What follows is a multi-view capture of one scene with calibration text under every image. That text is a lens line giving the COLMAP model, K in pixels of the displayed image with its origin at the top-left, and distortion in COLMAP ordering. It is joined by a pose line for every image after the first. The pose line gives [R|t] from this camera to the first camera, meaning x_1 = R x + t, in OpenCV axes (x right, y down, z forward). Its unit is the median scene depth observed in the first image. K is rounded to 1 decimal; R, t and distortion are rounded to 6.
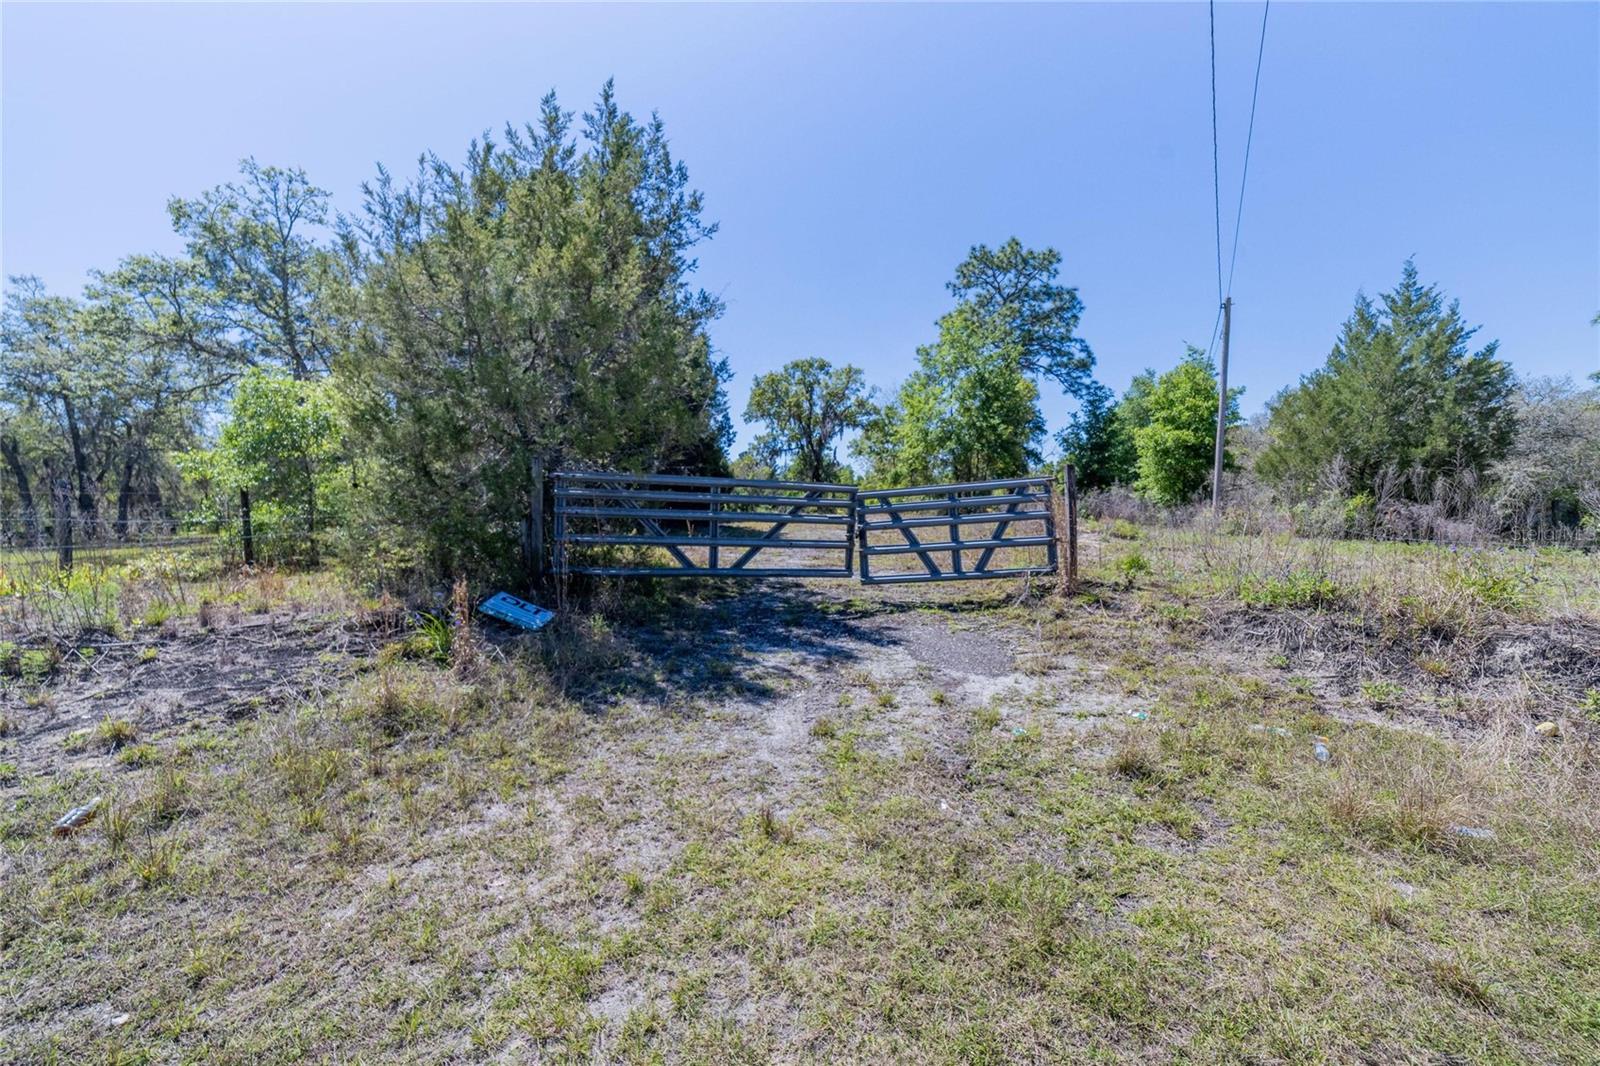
lens RADIAL K [[620.4, 0, 791.0], [0, 620.4, 533.2], [0, 0, 1]] dist [-0.000434, 0.000210]
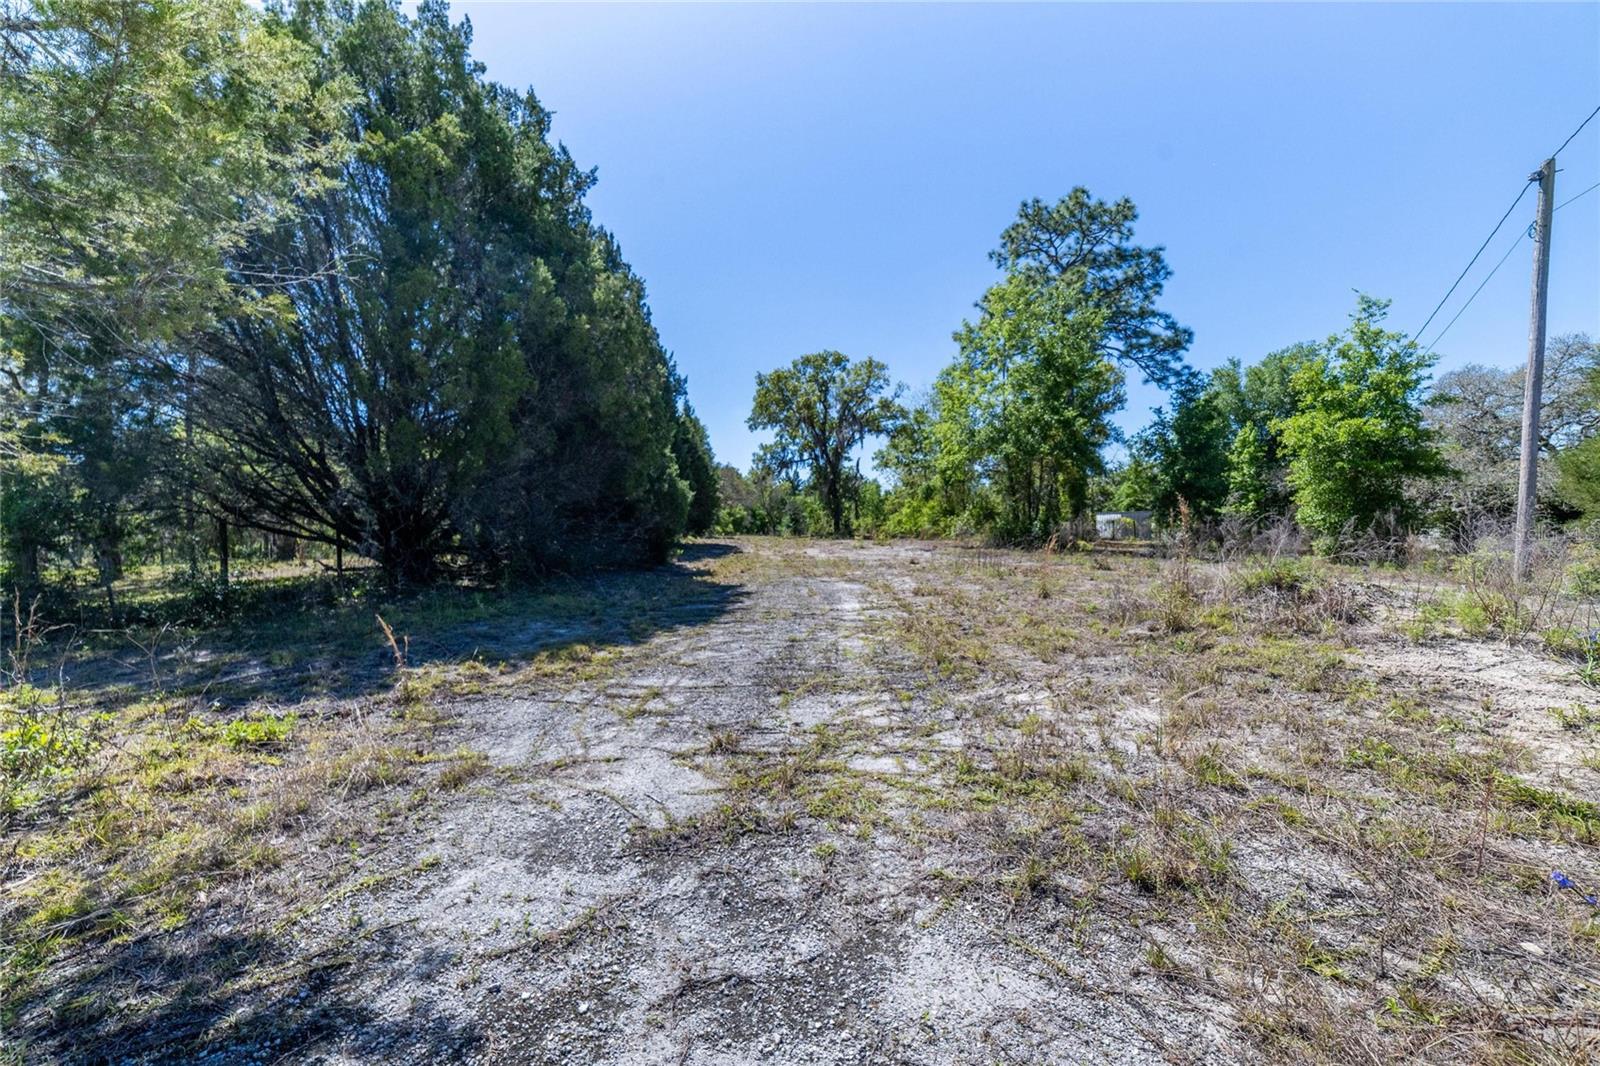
lens RADIAL K [[620.4, 0, 791.0], [0, 620.4, 533.2], [0, 0, 1]] dist [-0.000434, 0.000210]
pose [[0.998945, -0.007373, -0.045336, 0.023826], [0.006264, 0.999679, -0.024546, -0.016715], [0.045502, 0.024236, 0.998670, 0.172251]]
